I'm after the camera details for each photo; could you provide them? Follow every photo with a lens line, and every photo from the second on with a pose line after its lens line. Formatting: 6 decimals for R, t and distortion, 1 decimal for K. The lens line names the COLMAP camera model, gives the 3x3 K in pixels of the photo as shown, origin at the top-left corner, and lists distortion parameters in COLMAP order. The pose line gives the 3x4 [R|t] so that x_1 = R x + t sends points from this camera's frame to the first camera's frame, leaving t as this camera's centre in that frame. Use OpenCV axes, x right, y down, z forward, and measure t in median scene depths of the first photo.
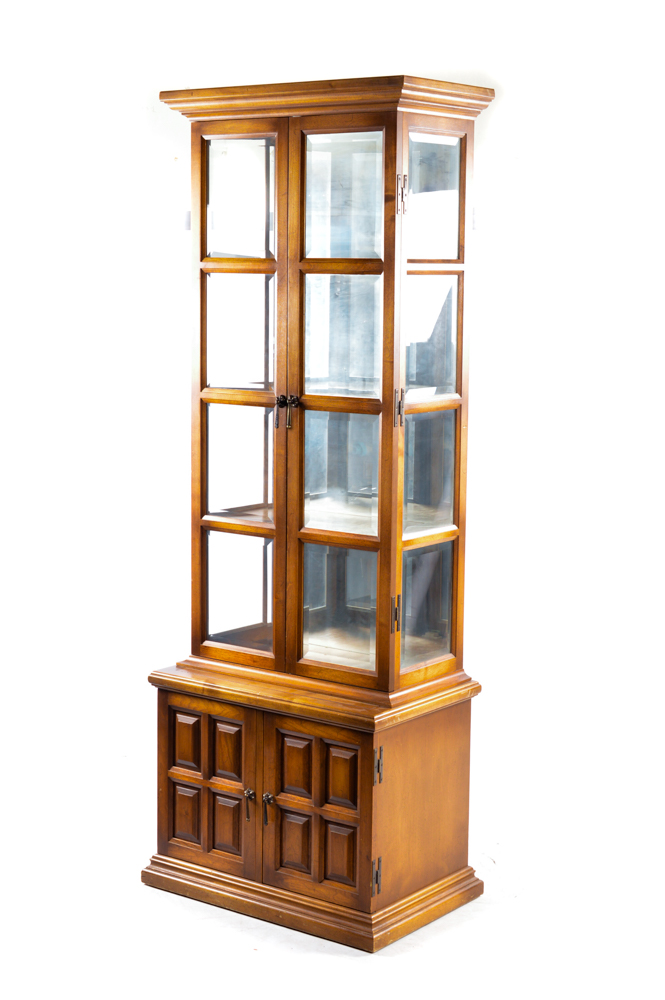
lens RADIAL K [[1721.0, 0, 334.5], [0, 1721.0, 510.1], [0, 0, 1]] dist [-0.016022, 0.000000]
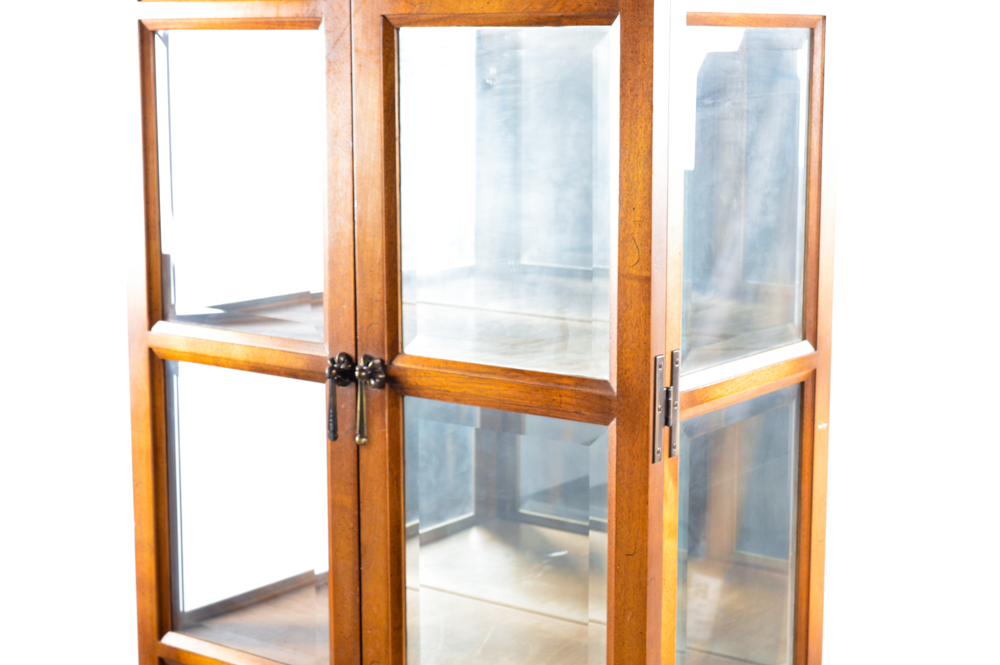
lens RADIAL K [[1721.0, 0, 500.9], [0, 1721.0, 335.4], [0, 0, 1]] dist [-0.016022, 0.000000]
pose [[0.999947, -0.010261, -0.001113, 0.004428], [0.010286, 0.999646, 0.024520, -0.079835], [0.000861, -0.024530, 0.999699, 0.626287]]
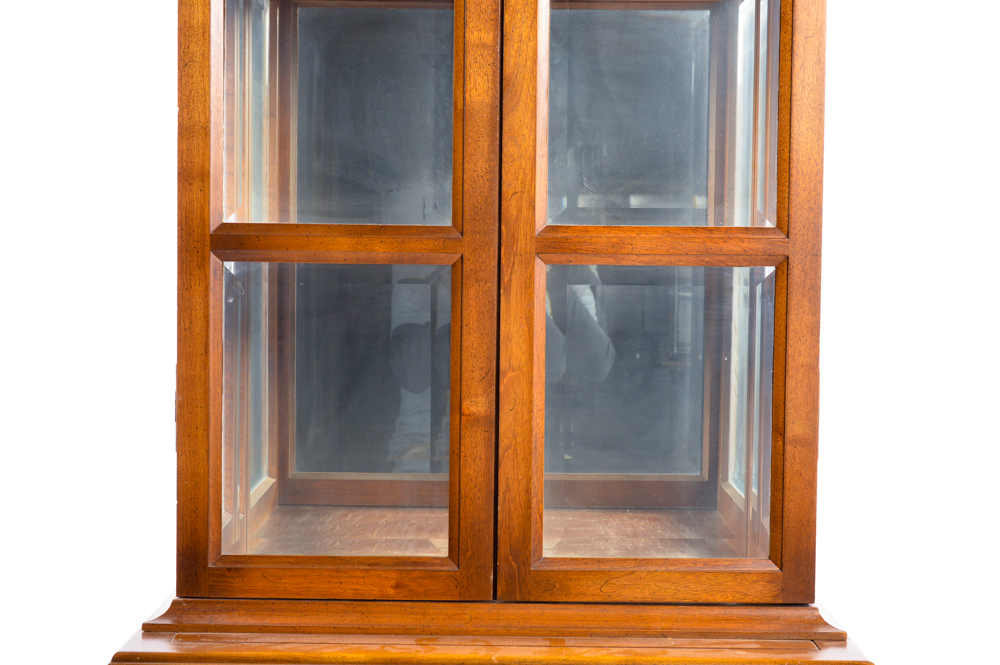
lens RADIAL K [[1721.0, 0, 501.8], [0, 1721.0, 332.5], [0, 0, 1]] dist [-0.016022, 0.000000]
pose [[0.799820, -0.032816, 0.599342, -0.268360], [0.079003, 0.995573, -0.050917, 0.054389], [-0.595018, 0.088074, 0.798872, 0.693237]]
